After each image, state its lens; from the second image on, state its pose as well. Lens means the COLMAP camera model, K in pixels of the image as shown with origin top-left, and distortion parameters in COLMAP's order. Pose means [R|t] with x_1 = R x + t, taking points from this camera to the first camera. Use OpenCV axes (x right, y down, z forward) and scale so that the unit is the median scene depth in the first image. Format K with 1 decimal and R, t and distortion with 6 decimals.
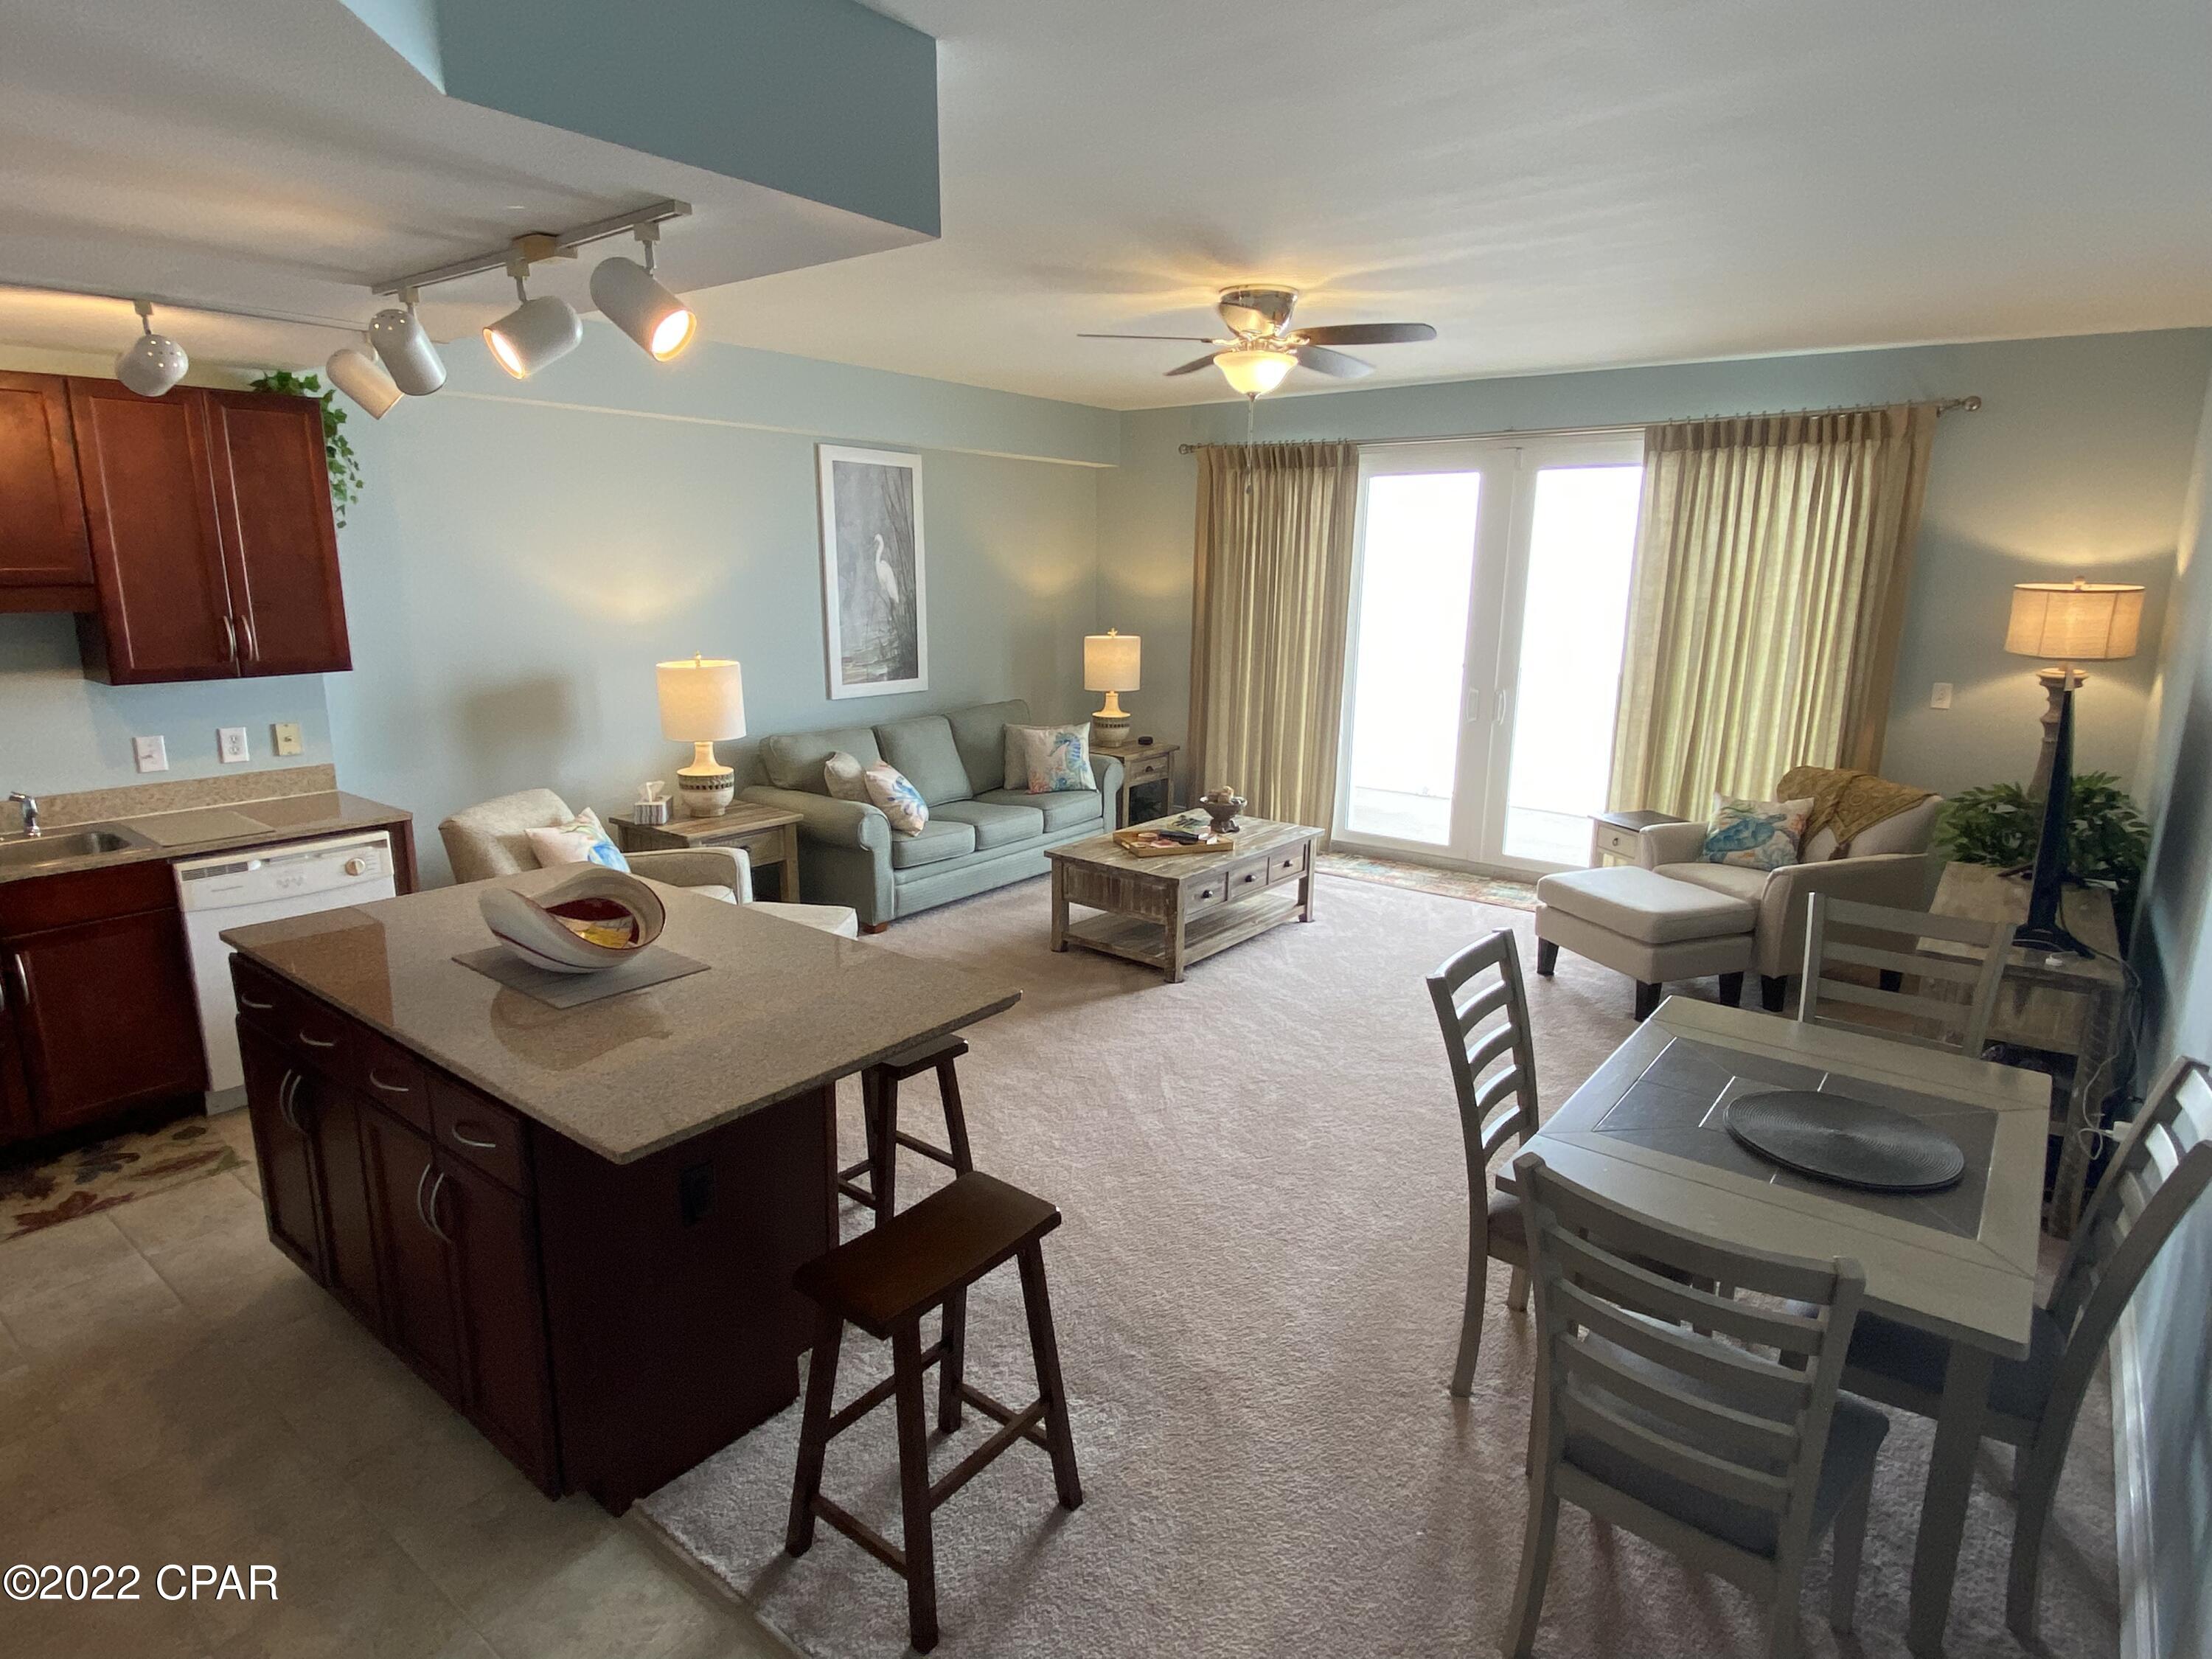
lens RADIAL K [[1194.2, 0, 1109.6], [0, 1194.2, 842.0], [0, 0, 1]] dist [0.055445, -0.043178]
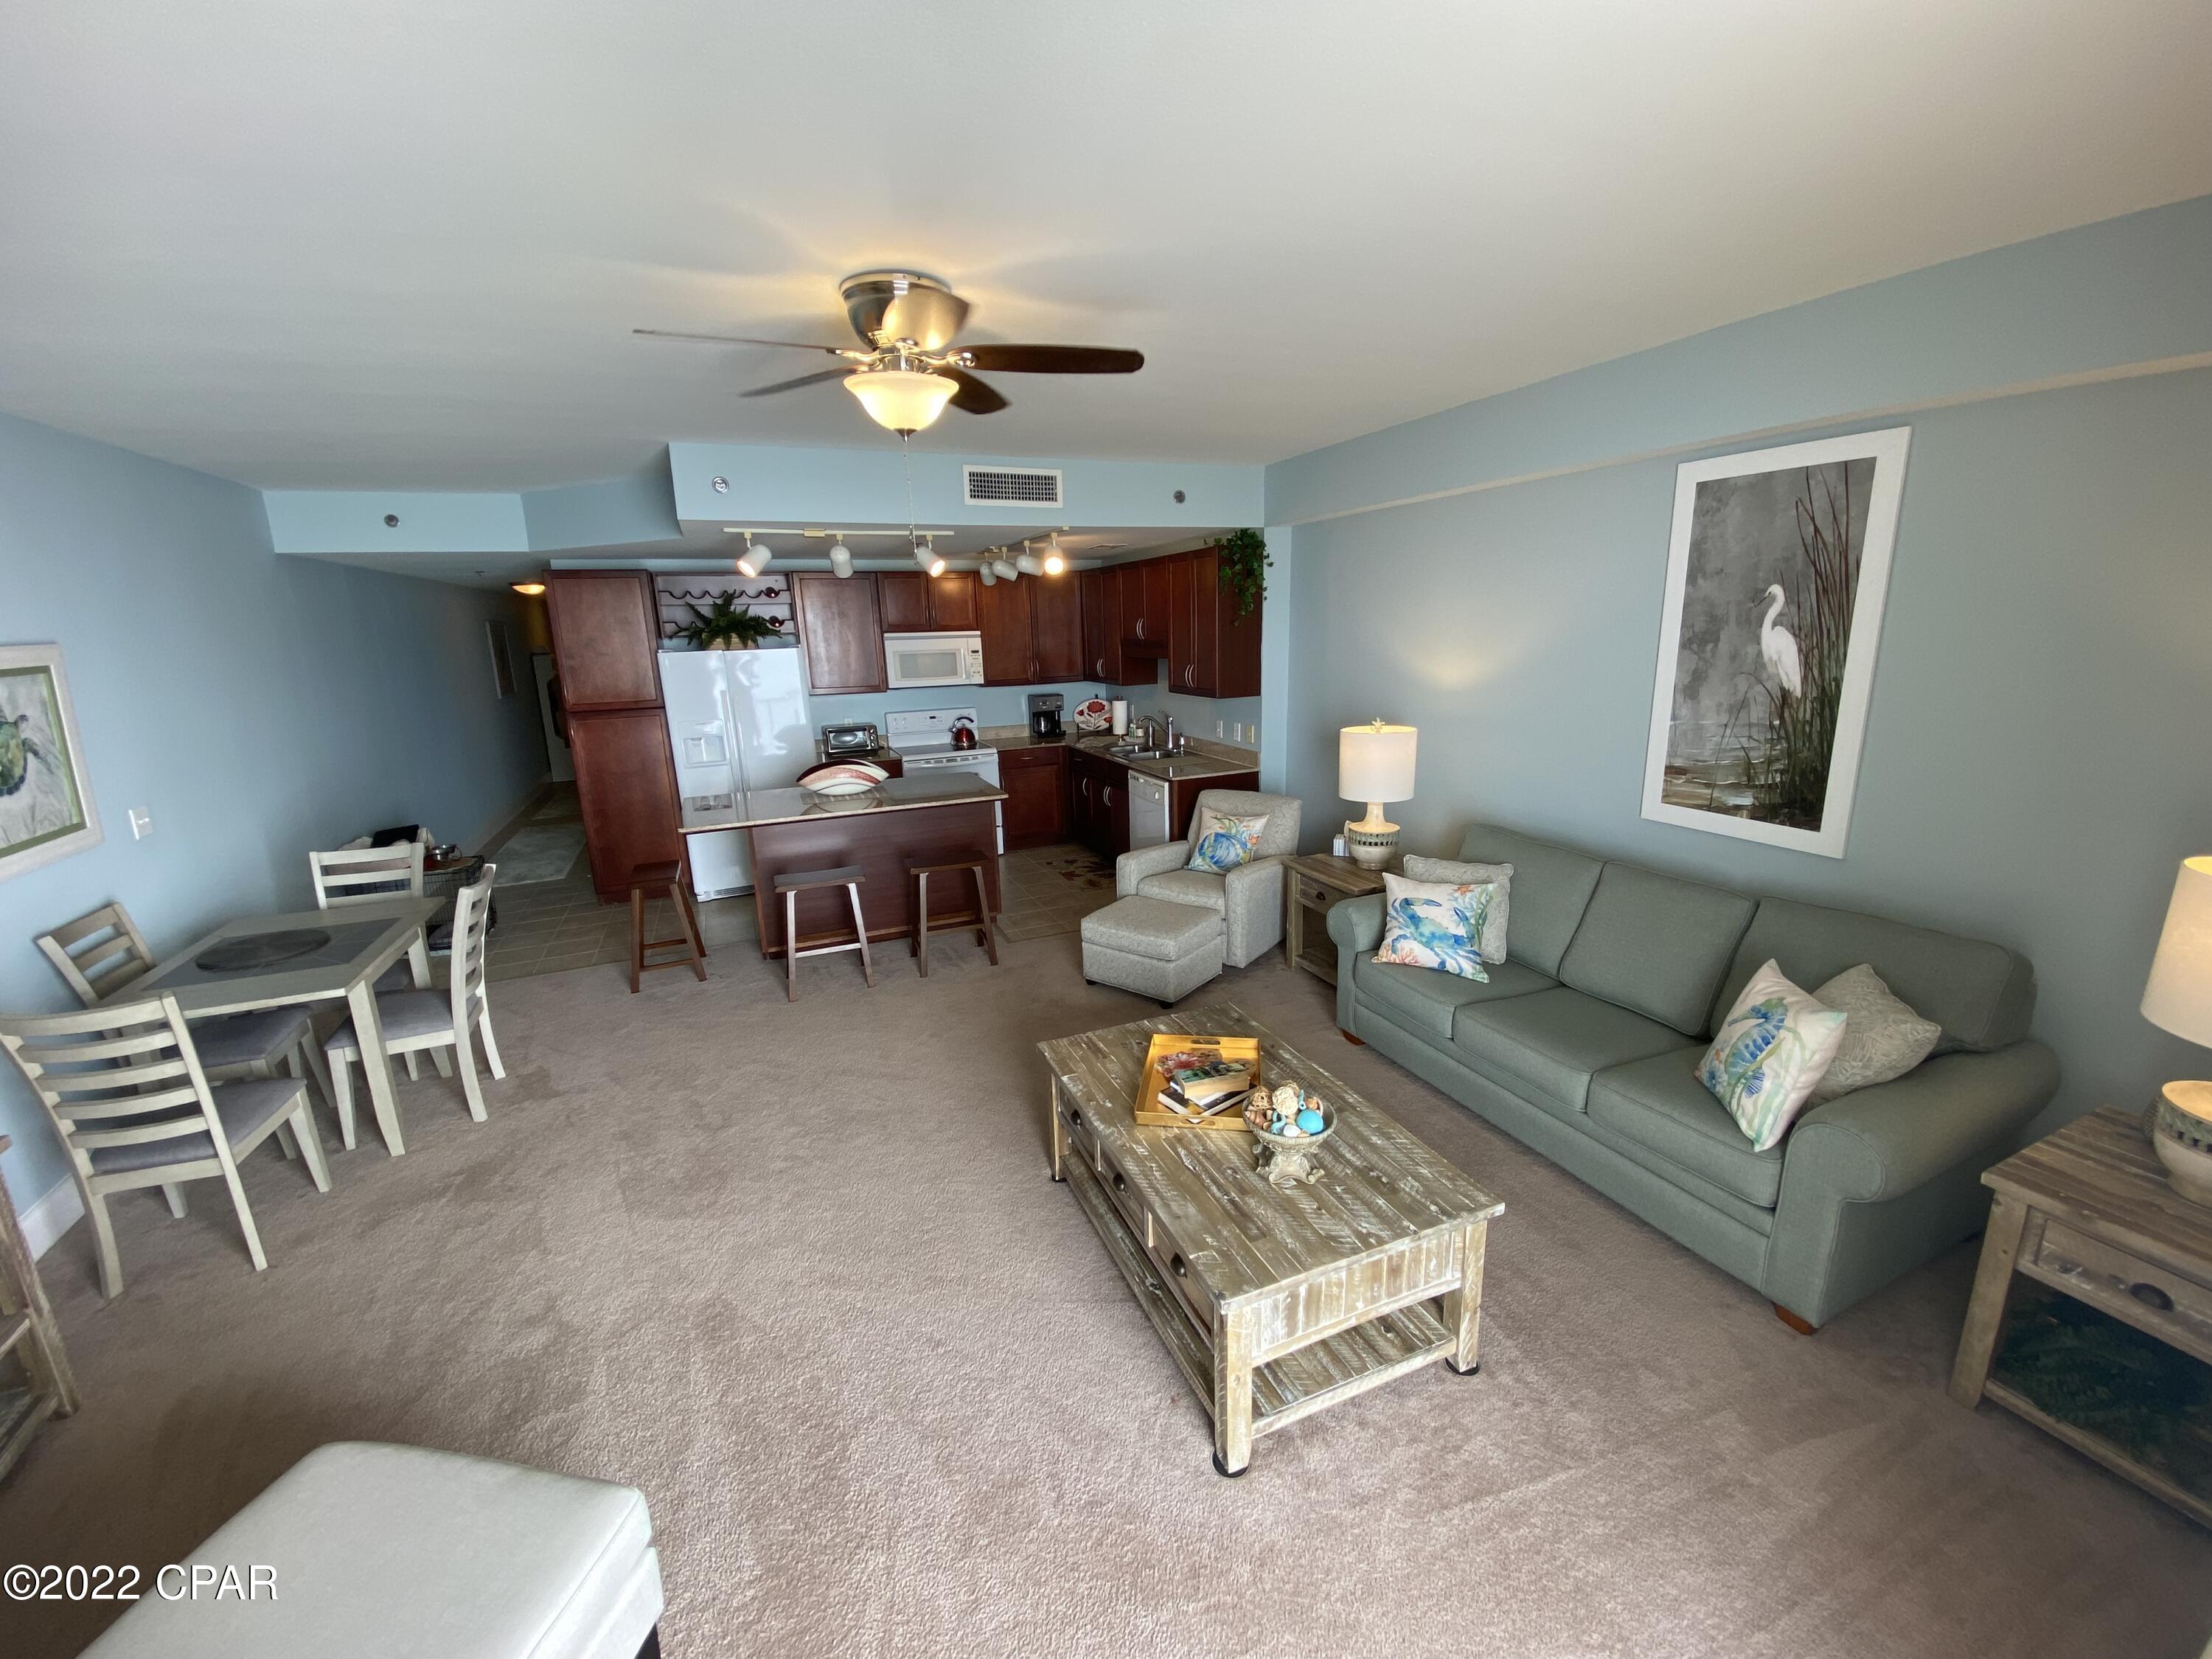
lens RADIAL K [[887.1, 0, 1108.1], [0, 887.1, 831.2], [0, 0, 1]] dist [0.023378, -0.022088]
pose [[-0.492699, 0.203817, -0.845994, 0.467975], [-0.176814, 0.928457, 0.326658, -0.278401], [0.852047, 0.310527, -0.421412, 1.149829]]
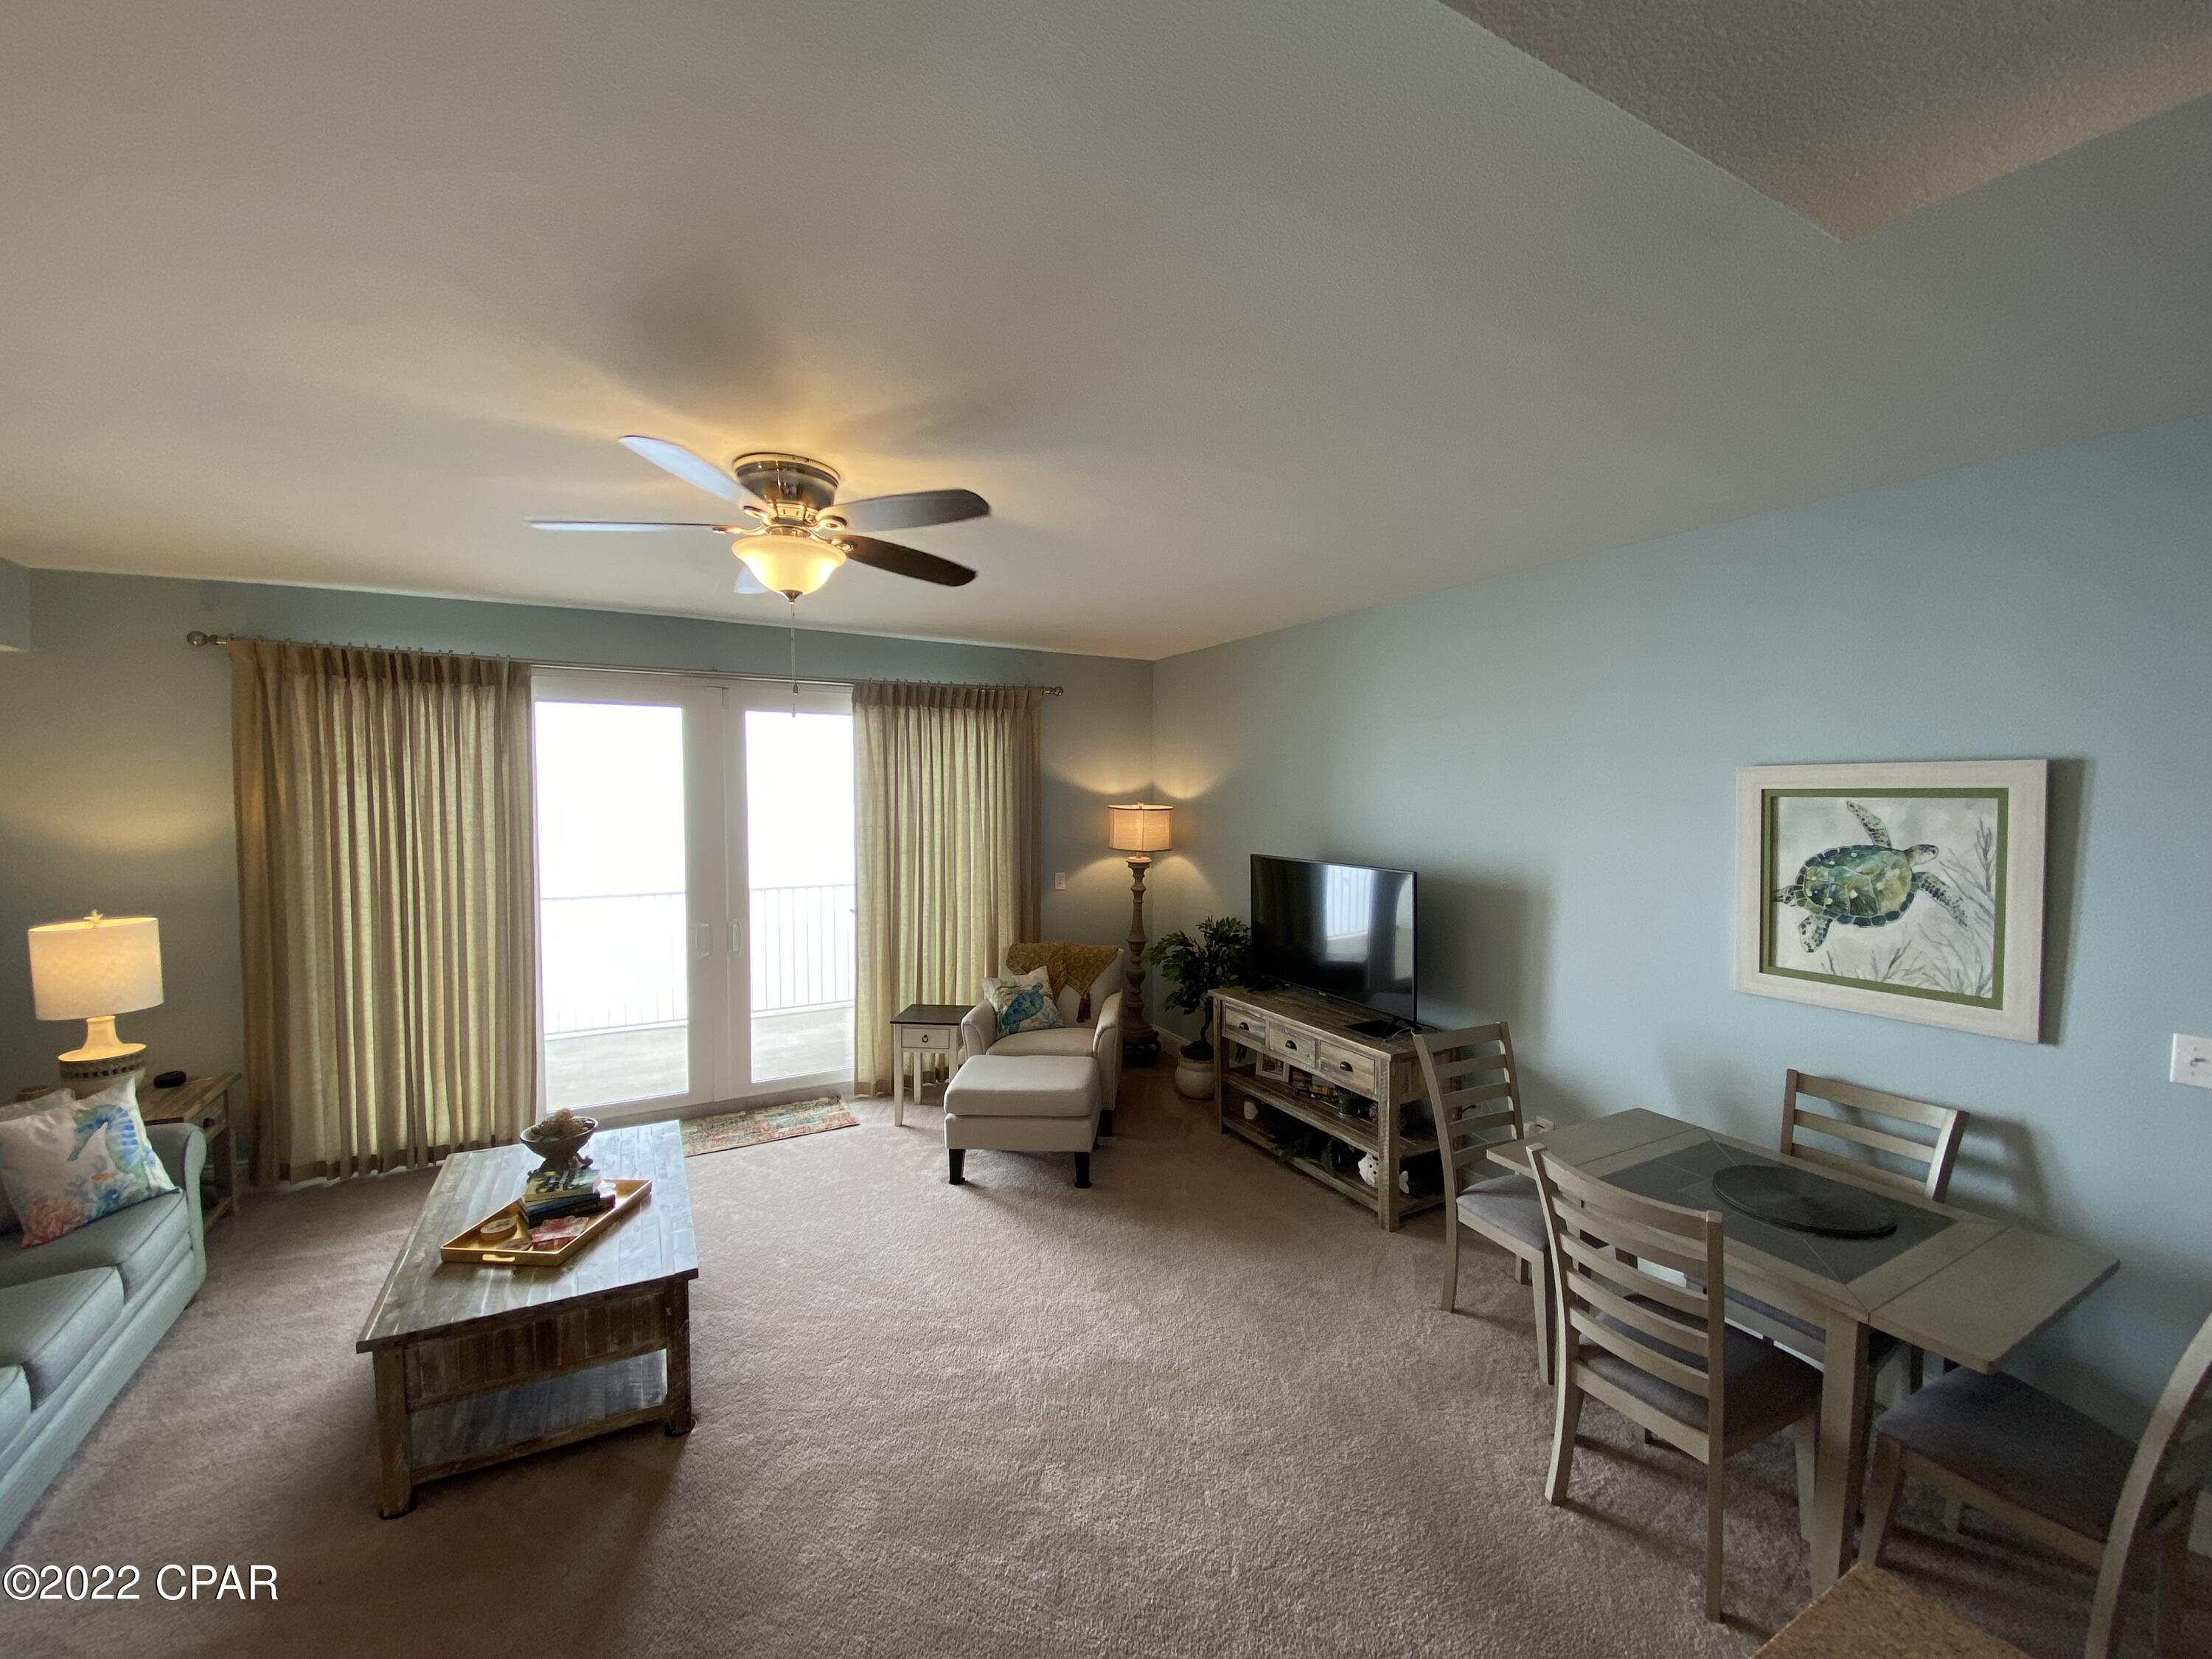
lens RADIAL K [[887.1, 0, 1108.1], [0, 887.1, 831.2], [0, 0, 1]] dist [0.023378, -0.022088]
pose [[0.407765, -0.054369, 0.911467, -0.265711], [0.215521, 0.975751, -0.038215, -0.127439], [-0.887287, 0.212023, 0.409594, 0.501433]]
